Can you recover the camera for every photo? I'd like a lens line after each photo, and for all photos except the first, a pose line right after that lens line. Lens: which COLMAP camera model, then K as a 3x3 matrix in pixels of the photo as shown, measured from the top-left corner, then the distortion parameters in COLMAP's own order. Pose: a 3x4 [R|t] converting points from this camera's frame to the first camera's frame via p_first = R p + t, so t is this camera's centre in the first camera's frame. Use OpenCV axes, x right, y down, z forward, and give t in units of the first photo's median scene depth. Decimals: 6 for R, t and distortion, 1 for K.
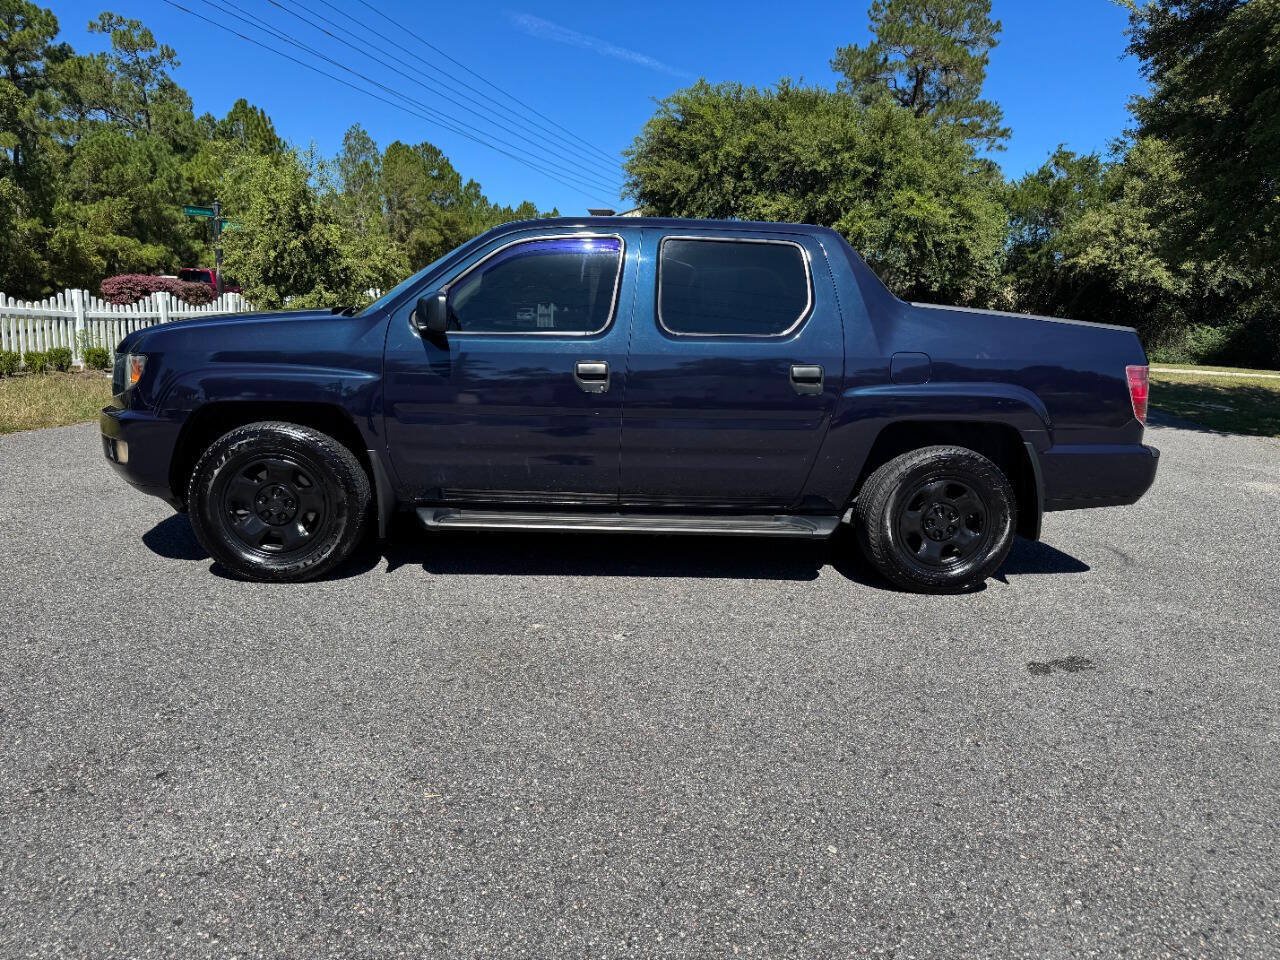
lens RADIAL K [[920.8, 0, 644.3], [0, 920.8, 488.8], [0, 0, 1]] dist [0.012134, -0.015385]
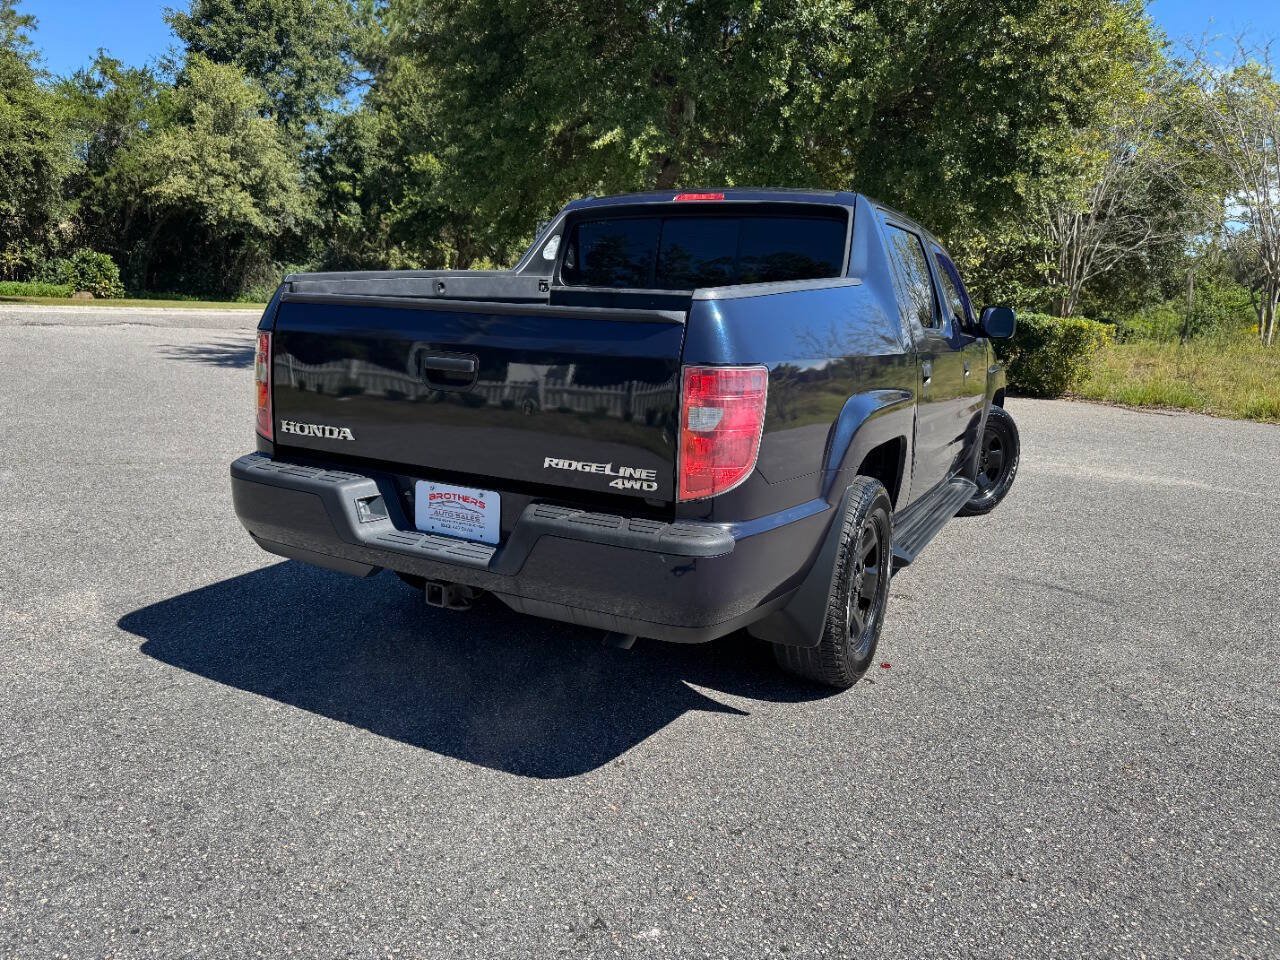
lens RADIAL K [[916.7, 0, 637.2], [0, 916.7, 482.2], [0, 0, 1]] dist [0.025005, -0.026830]
pose [[0.560732, -0.186344, 0.806756, -0.039894], [0.136487, 0.981820, 0.131916, -0.026199], [-0.816671, 0.036142, 0.575971, 0.129950]]
